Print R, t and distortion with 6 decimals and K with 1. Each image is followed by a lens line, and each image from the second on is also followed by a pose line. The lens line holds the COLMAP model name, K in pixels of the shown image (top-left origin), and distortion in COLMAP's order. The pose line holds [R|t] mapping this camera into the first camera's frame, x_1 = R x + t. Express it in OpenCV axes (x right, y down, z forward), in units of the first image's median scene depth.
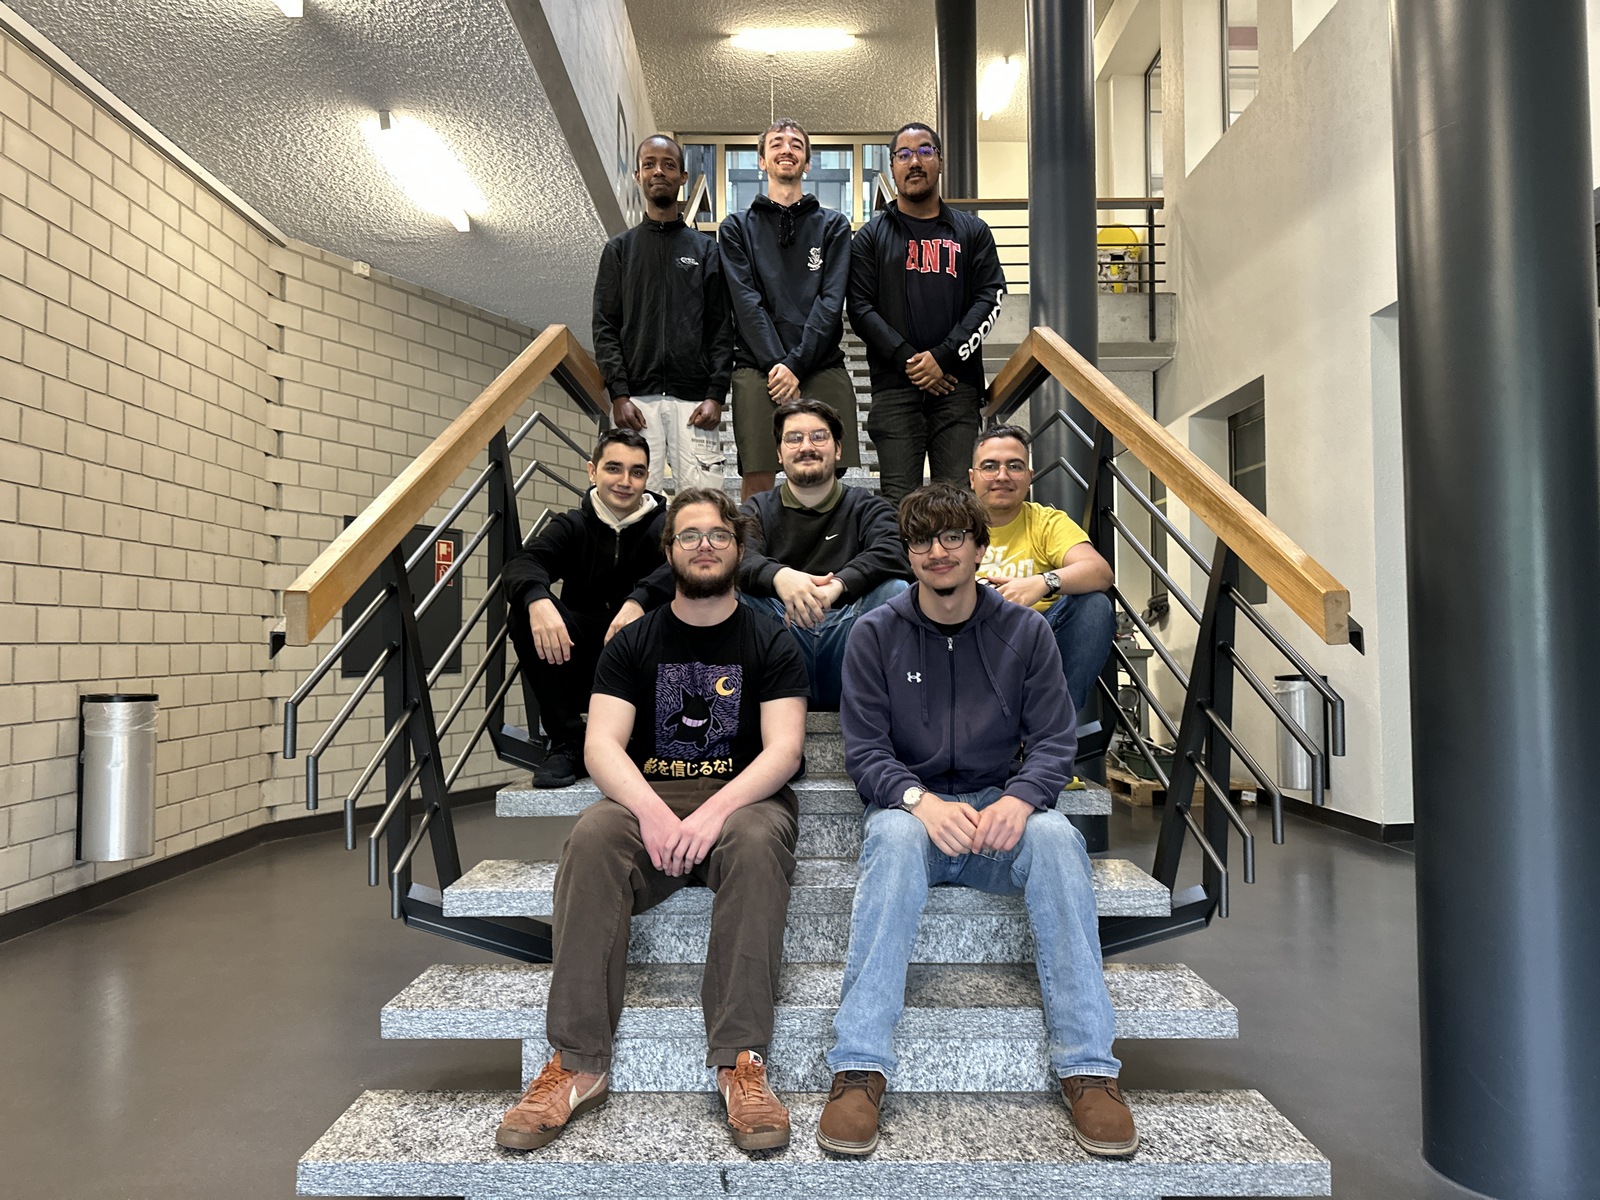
lens RADIAL K [[1134.1, 0, 789.3], [0, 1134.1, 591.8], [0, 0, 1]] dist [0.007425, -0.018452]
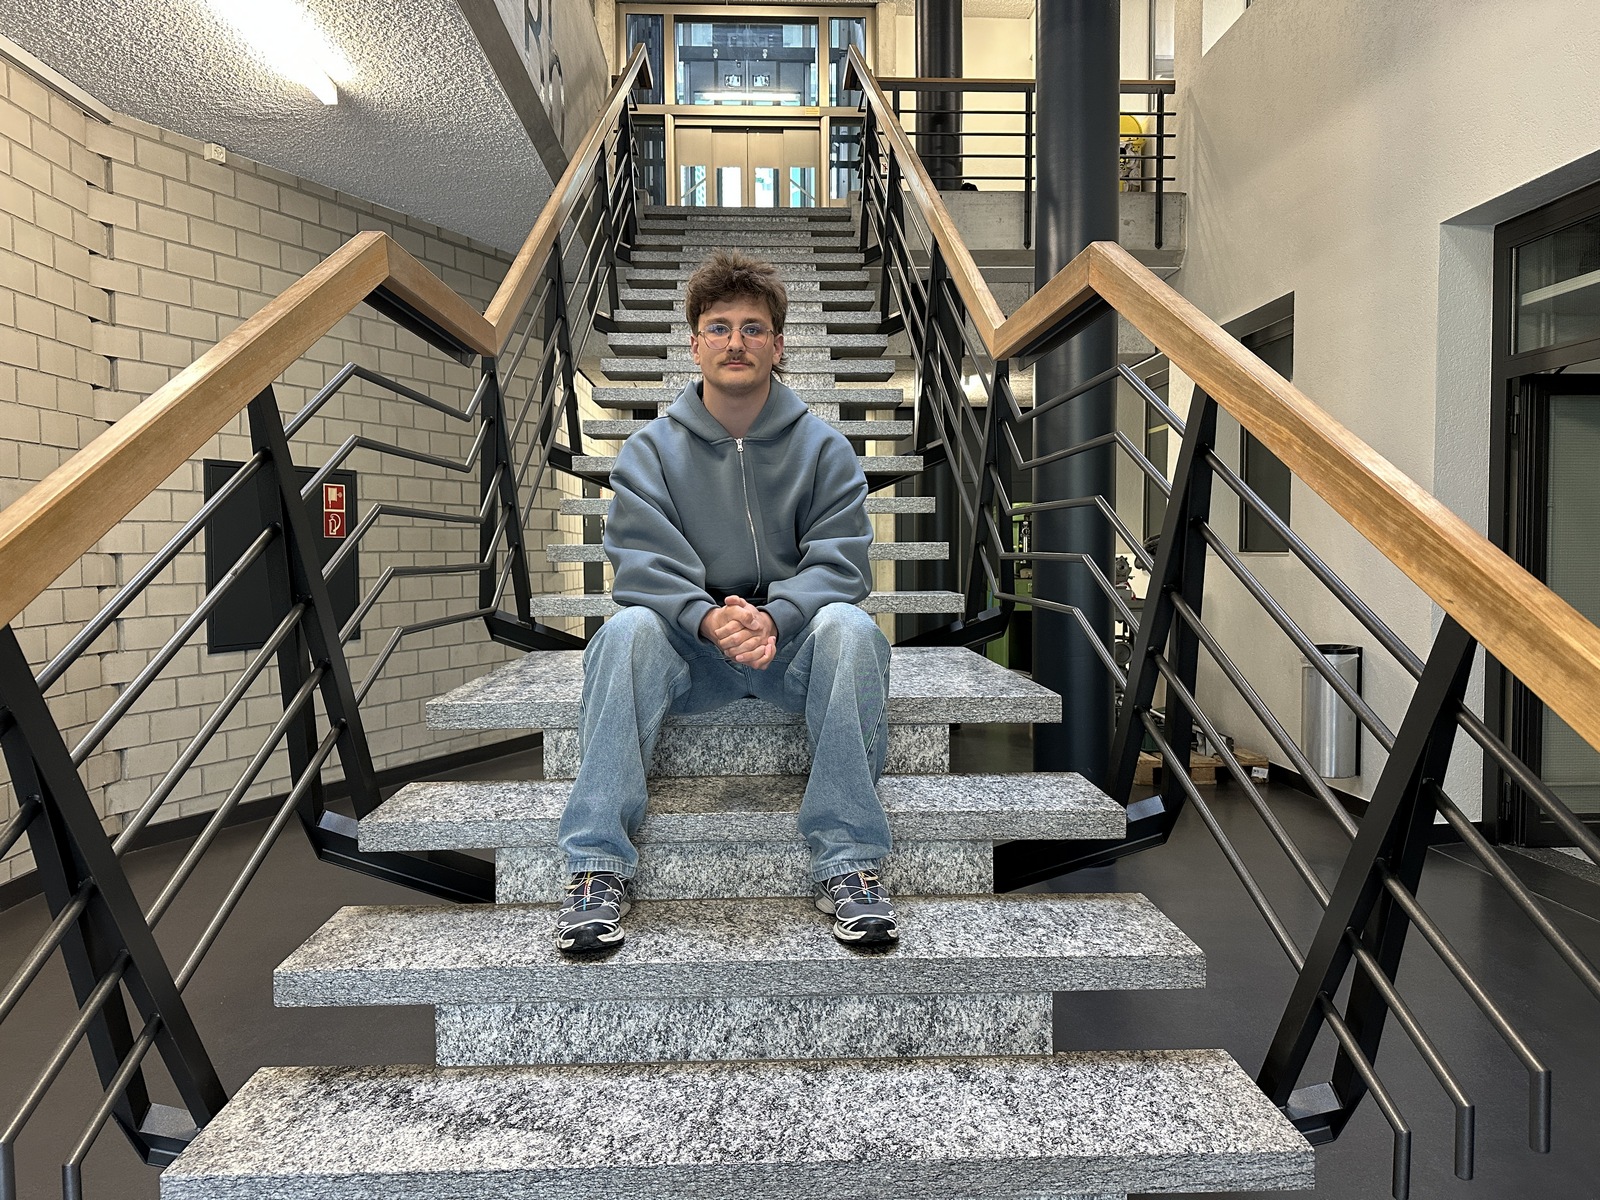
lens RADIAL K [[1134.1, 0, 796.4], [0, 1134.1, 591.2], [0, 0, 1]] dist [0.007425, -0.018452]
pose [[0.999276, -0.003289, 0.037907, 0.009979], [0.000129, 0.996544, 0.083067, -0.054730], [-0.038049, -0.083002, 0.995823, 0.209054]]
